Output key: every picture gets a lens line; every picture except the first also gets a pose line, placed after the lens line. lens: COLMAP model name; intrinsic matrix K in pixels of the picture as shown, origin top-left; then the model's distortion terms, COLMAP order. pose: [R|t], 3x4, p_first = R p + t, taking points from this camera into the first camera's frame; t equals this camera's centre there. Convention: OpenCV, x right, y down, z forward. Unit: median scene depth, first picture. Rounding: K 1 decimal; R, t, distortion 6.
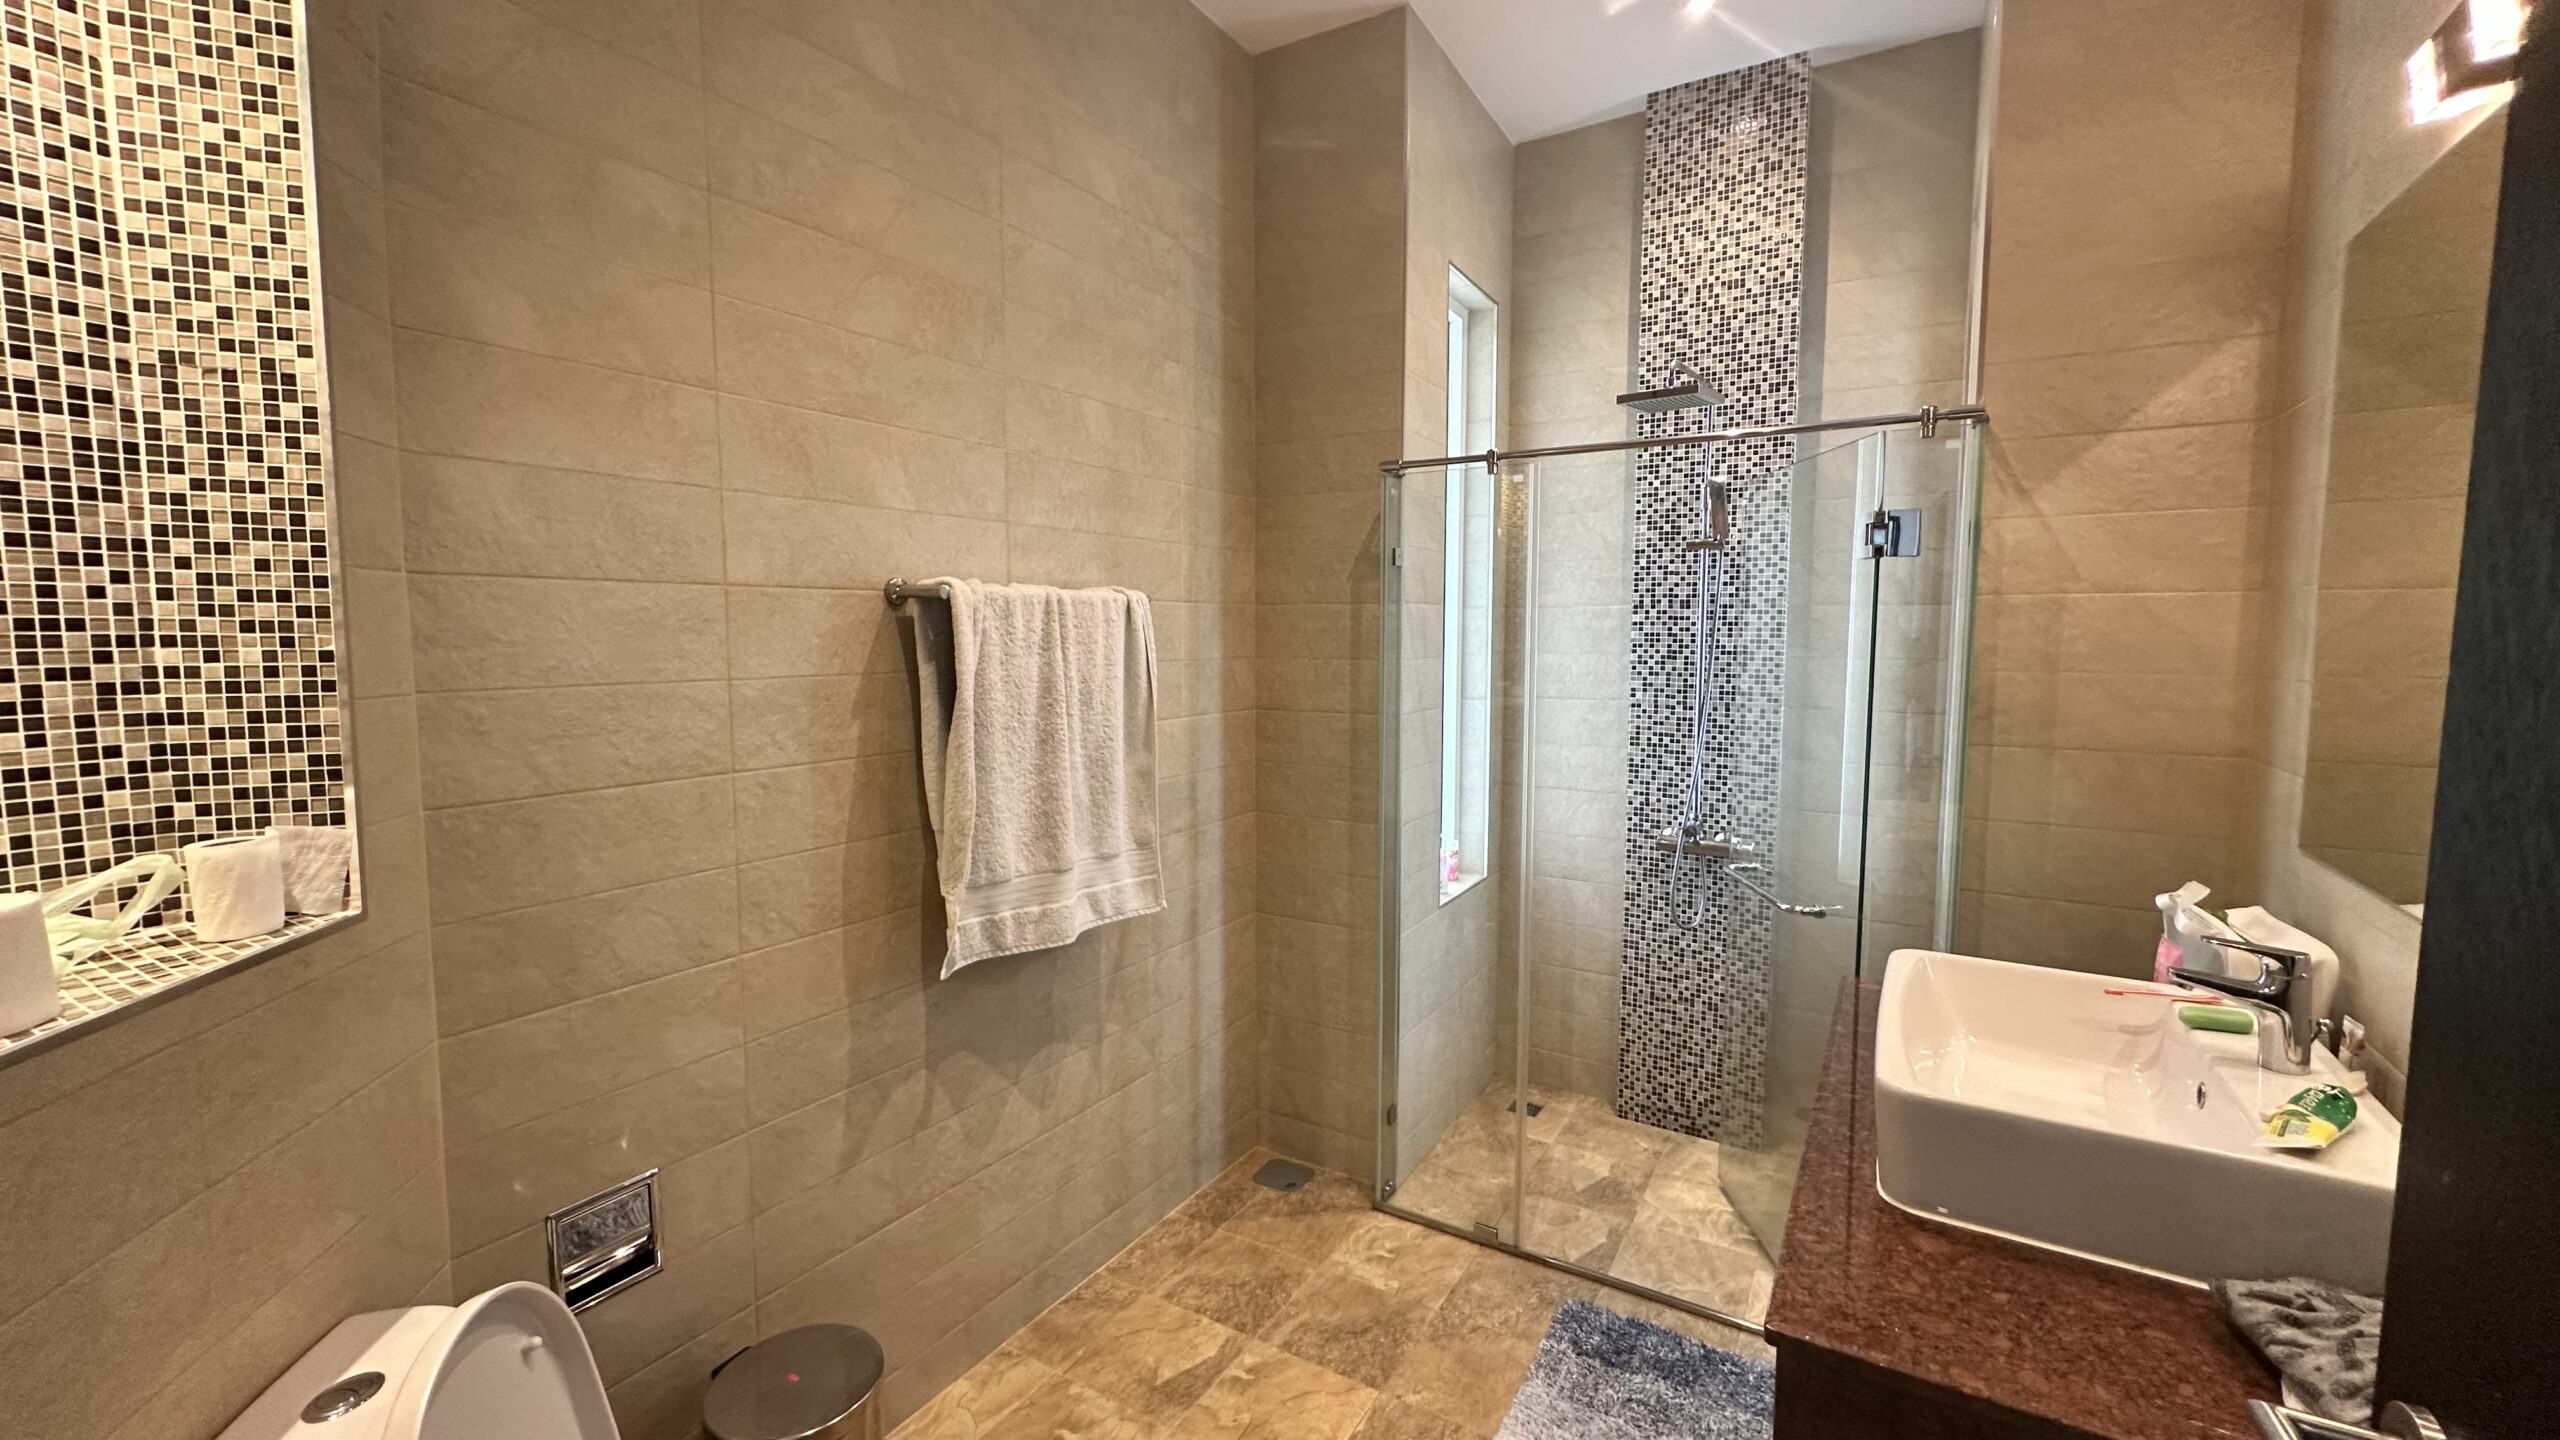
lens RADIAL K [[1024.0, 0, 1273.4], [0, 1024.0, 713.4], [0, 0, 1]] dist [-0.003516, 0.000976]
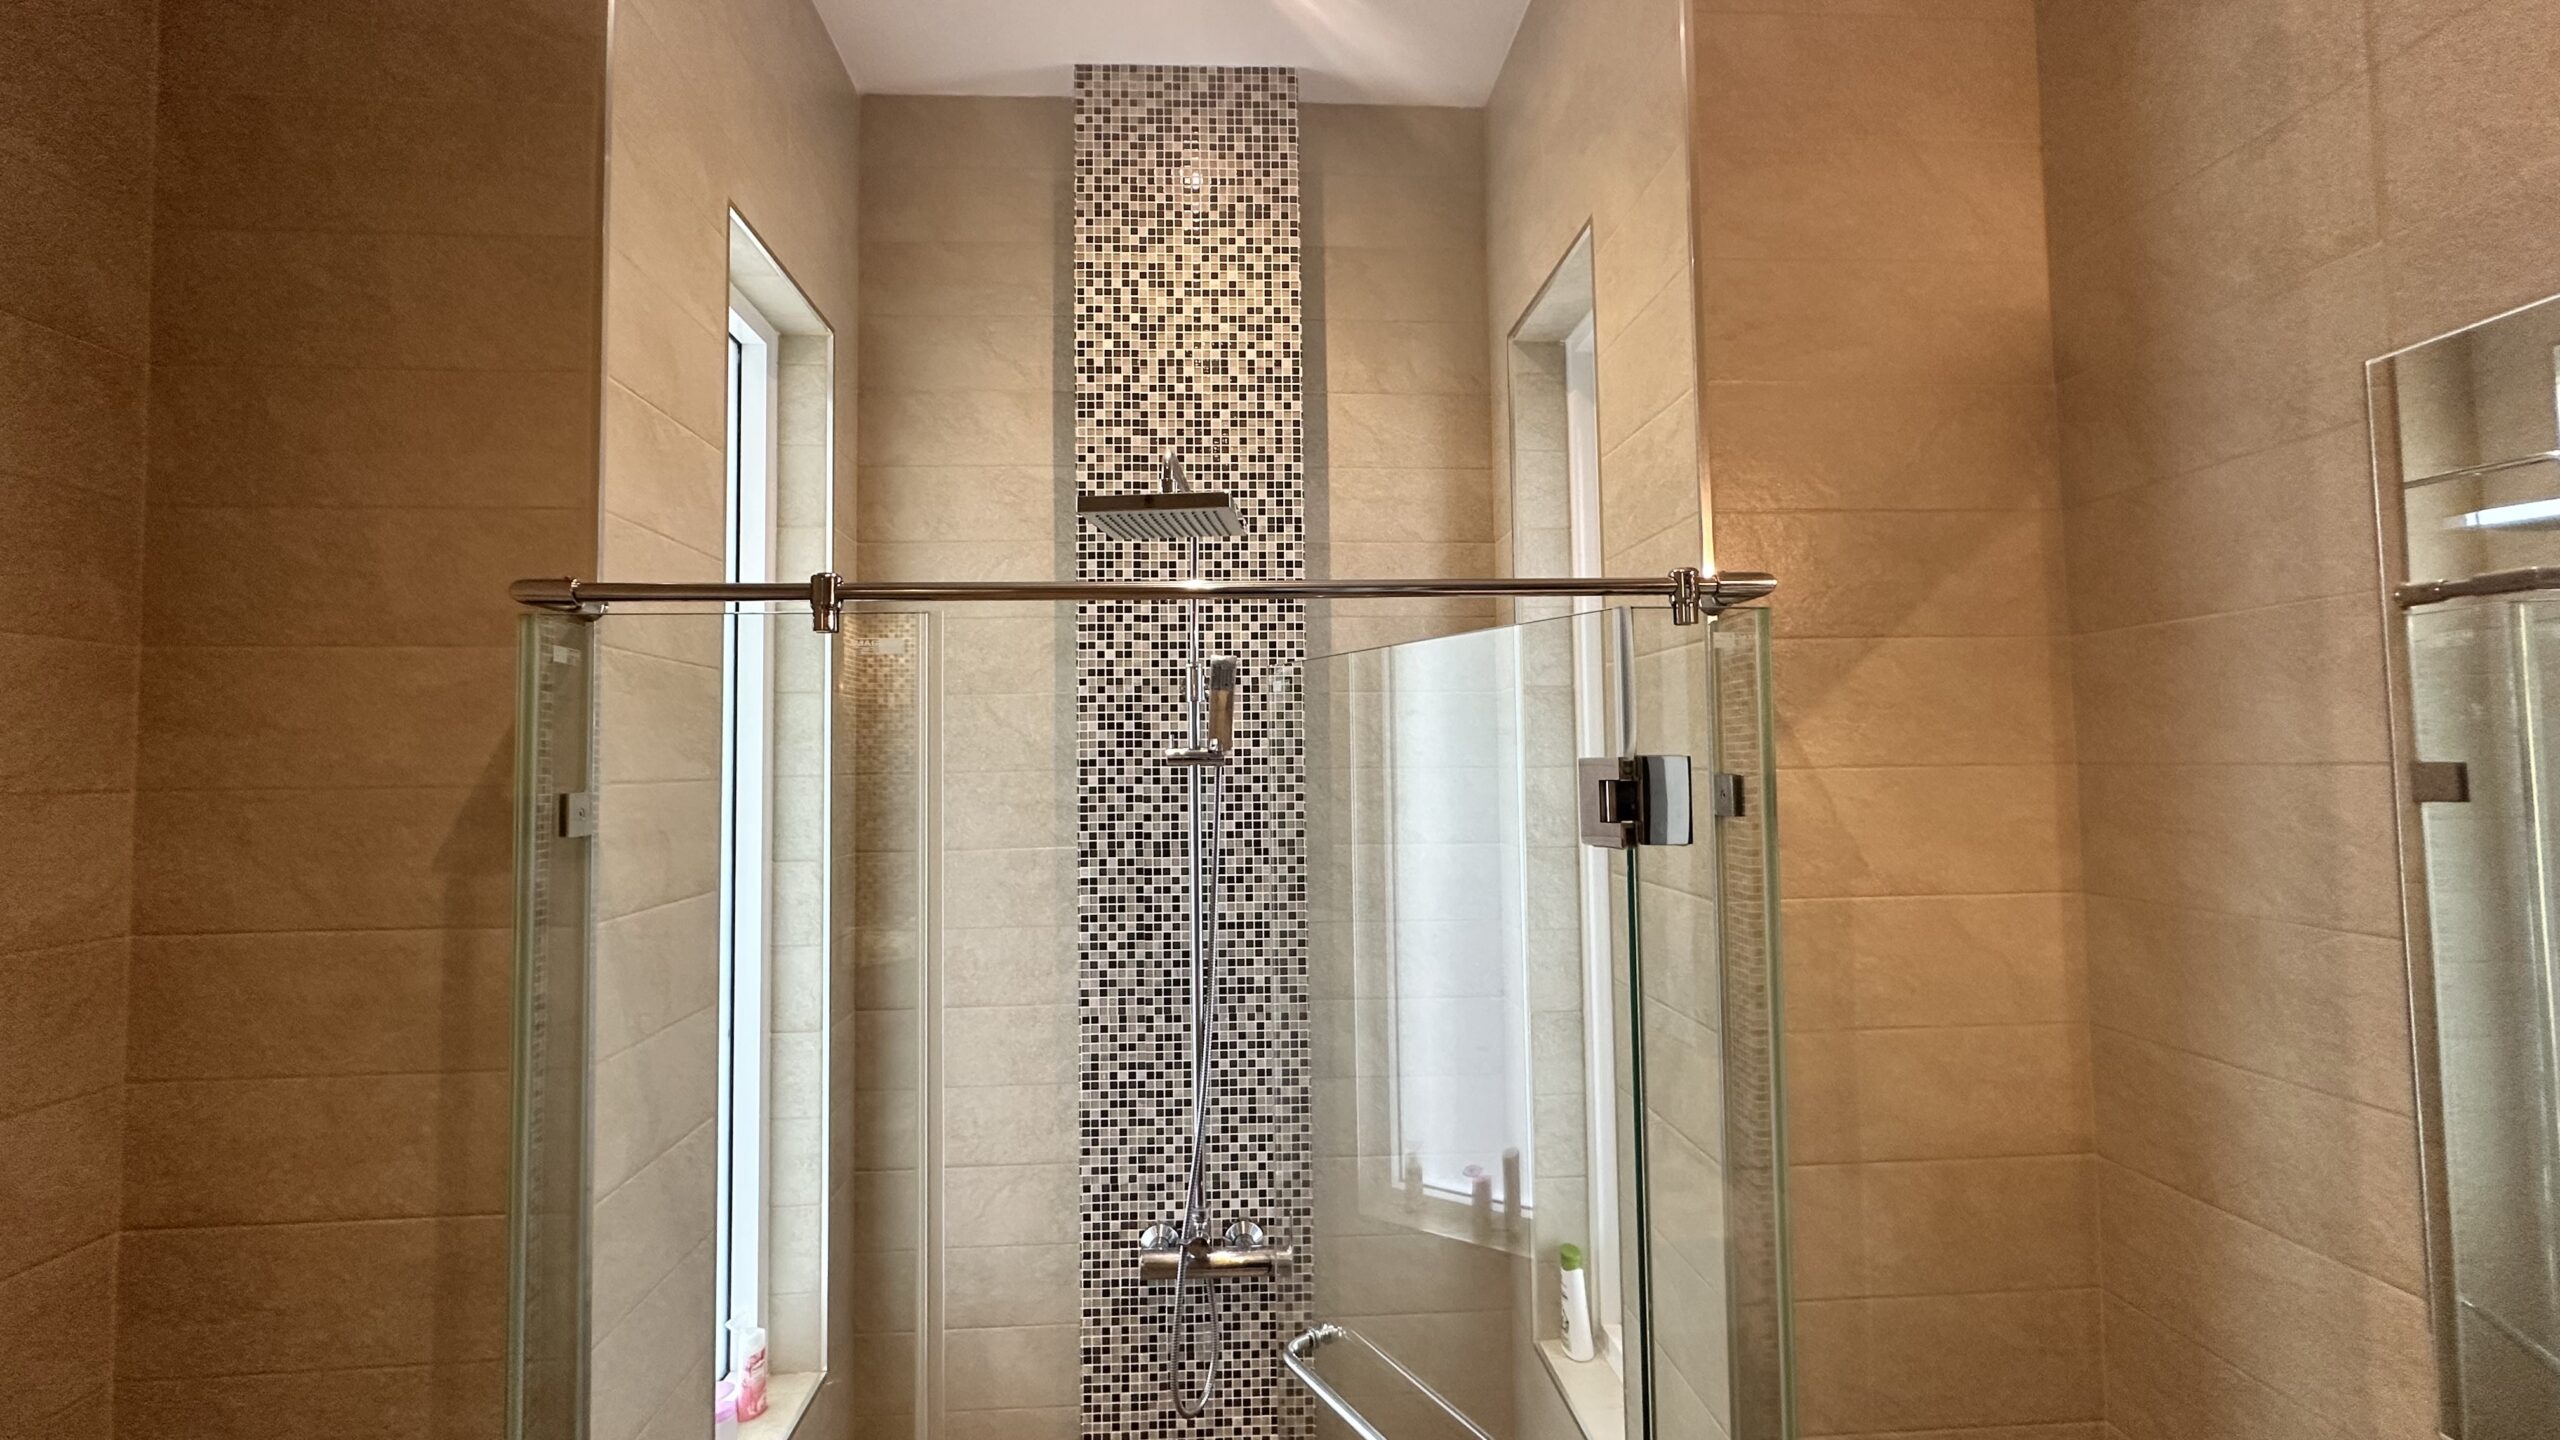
lens RADIAL K [[1024.0, 0, 1272.5], [0, 1024.0, 715.1], [0, 0, 1]] dist [-0.003516, 0.000976]
pose [[0.816367, 0.014844, 0.577343, 0.101810], [0.061009, 0.991860, -0.111770, -0.118559], [-0.574303, 0.126468, 0.808815, 0.468258]]
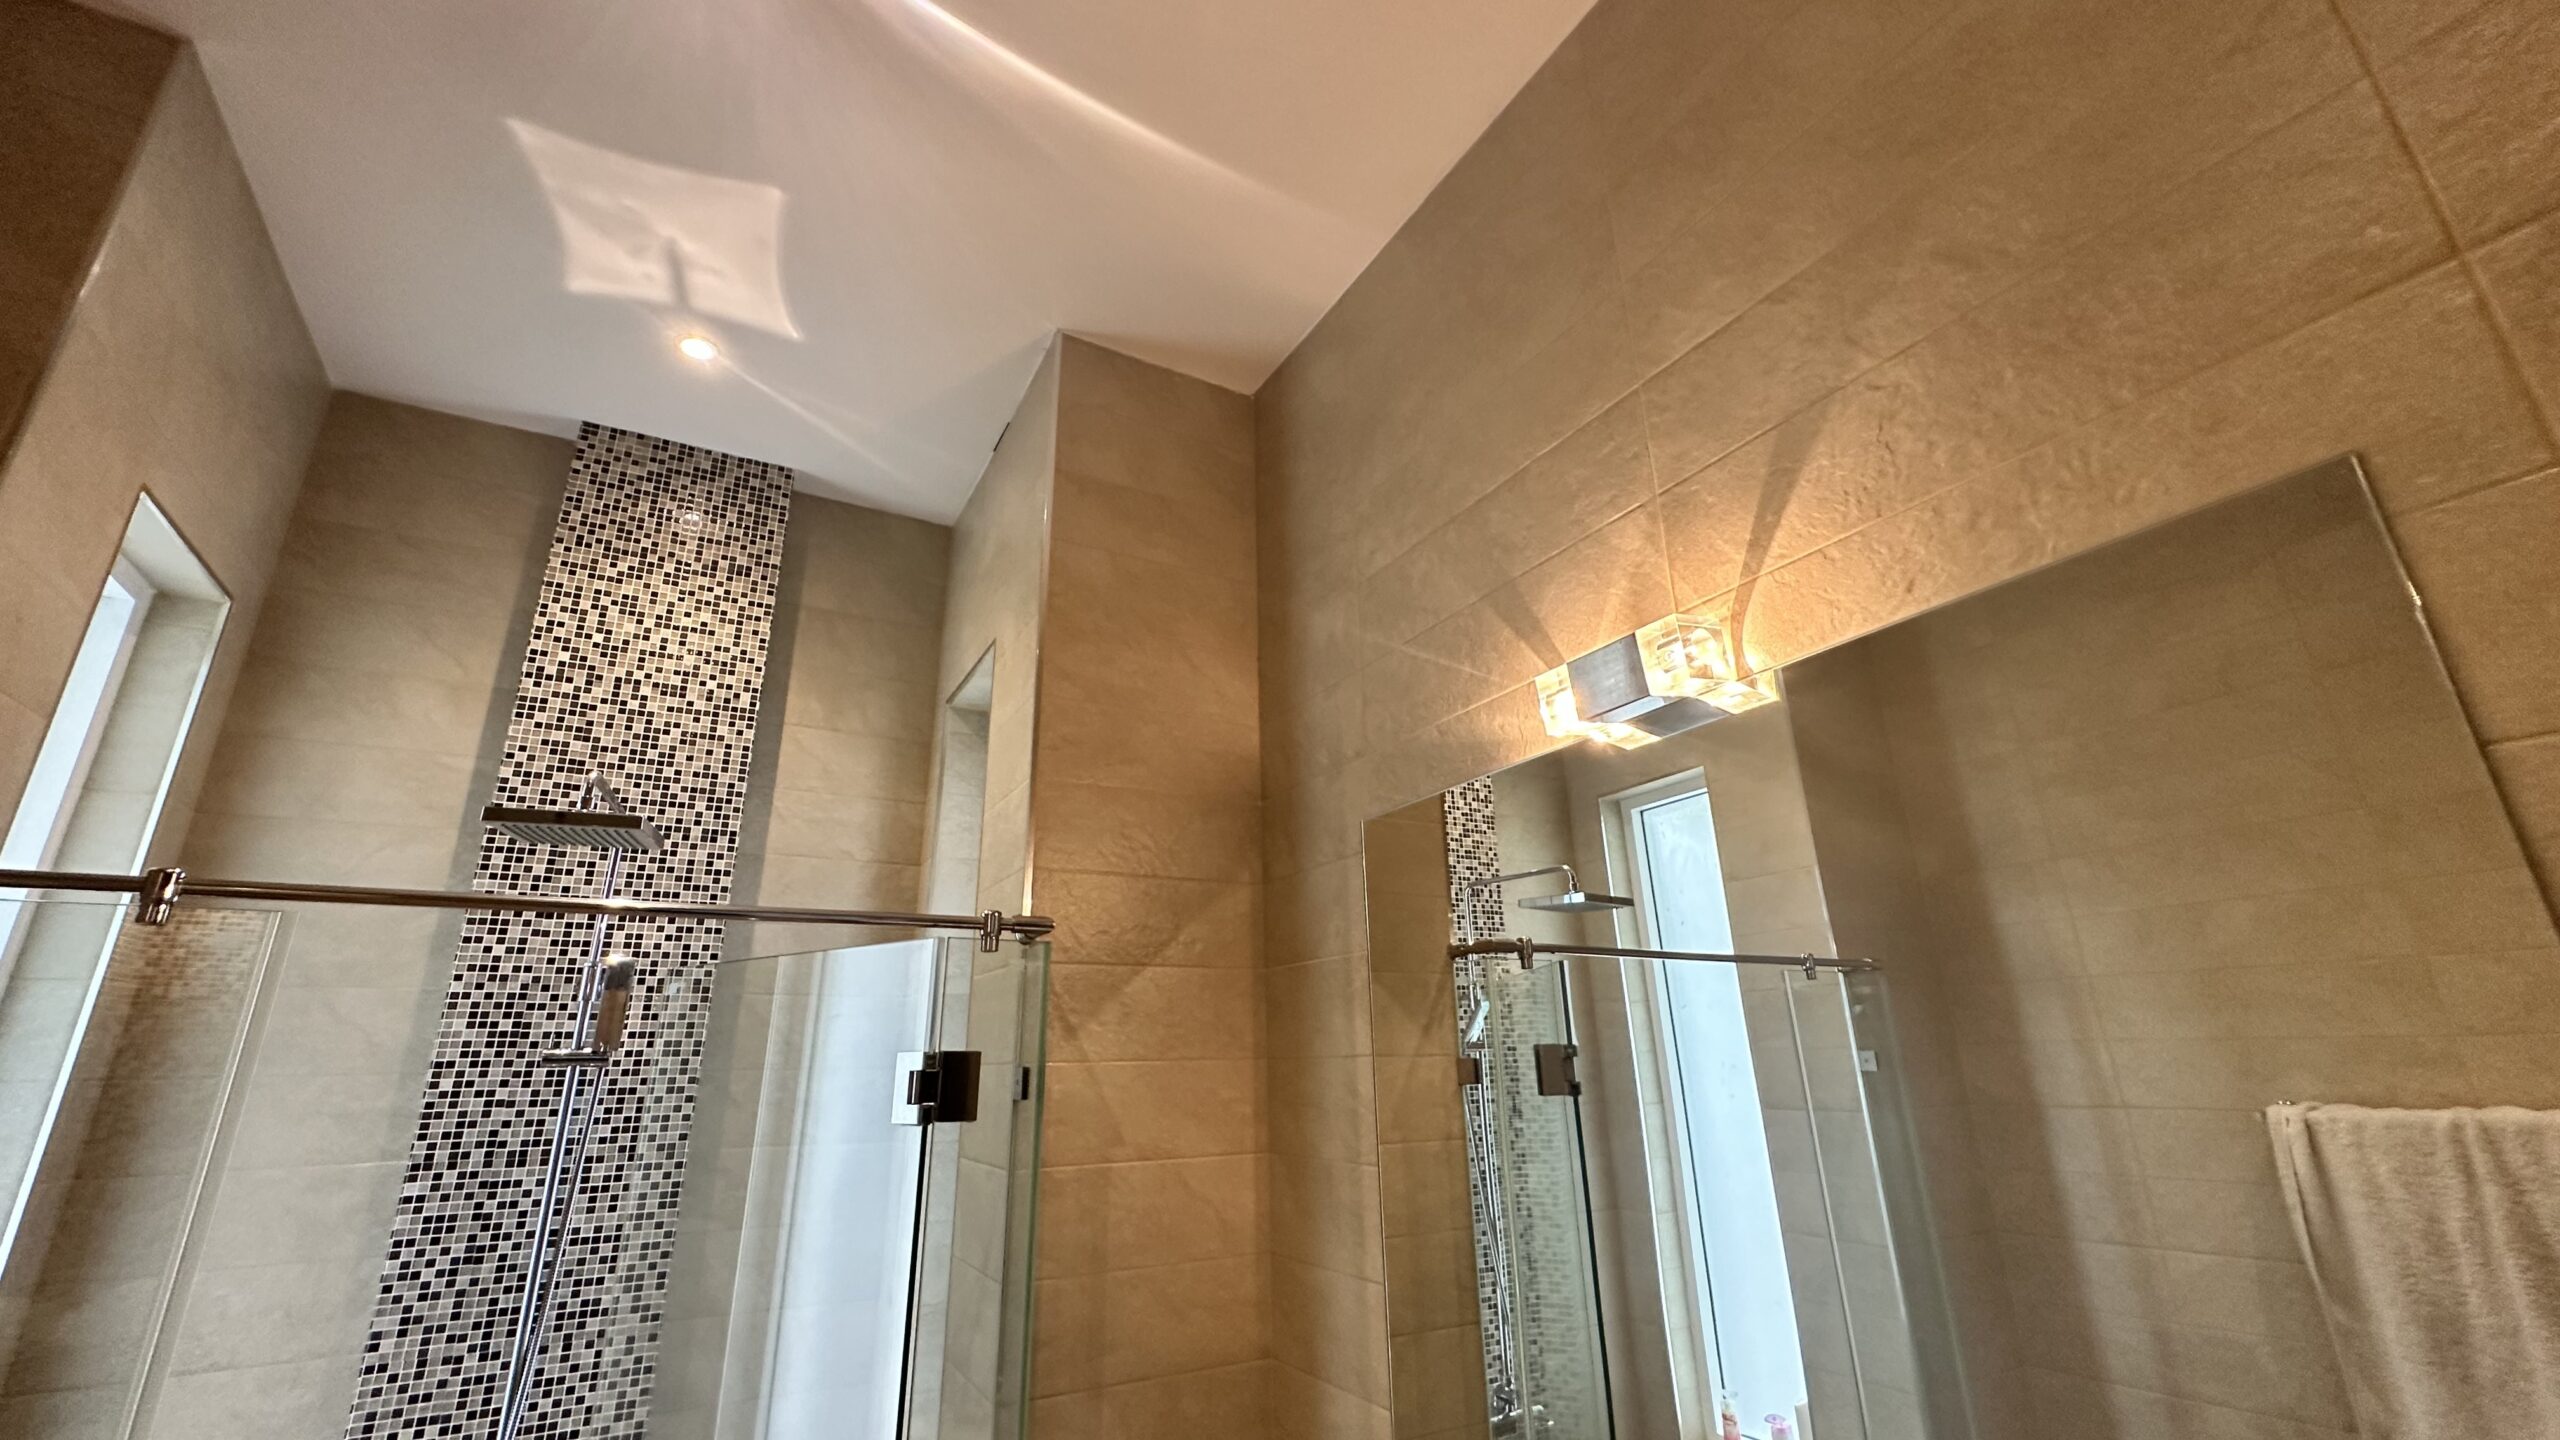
lens RADIAL K [[1024.0, 0, 1275.1], [0, 1024.0, 715.3], [0, 0, 1]] dist [-0.003516, 0.000976]
pose [[0.477288, 0.275429, 0.834467, 0.045693], [0.091579, 0.928849, -0.358961, -0.096326], [-0.873962, 0.247748, 0.418105, 0.310907]]
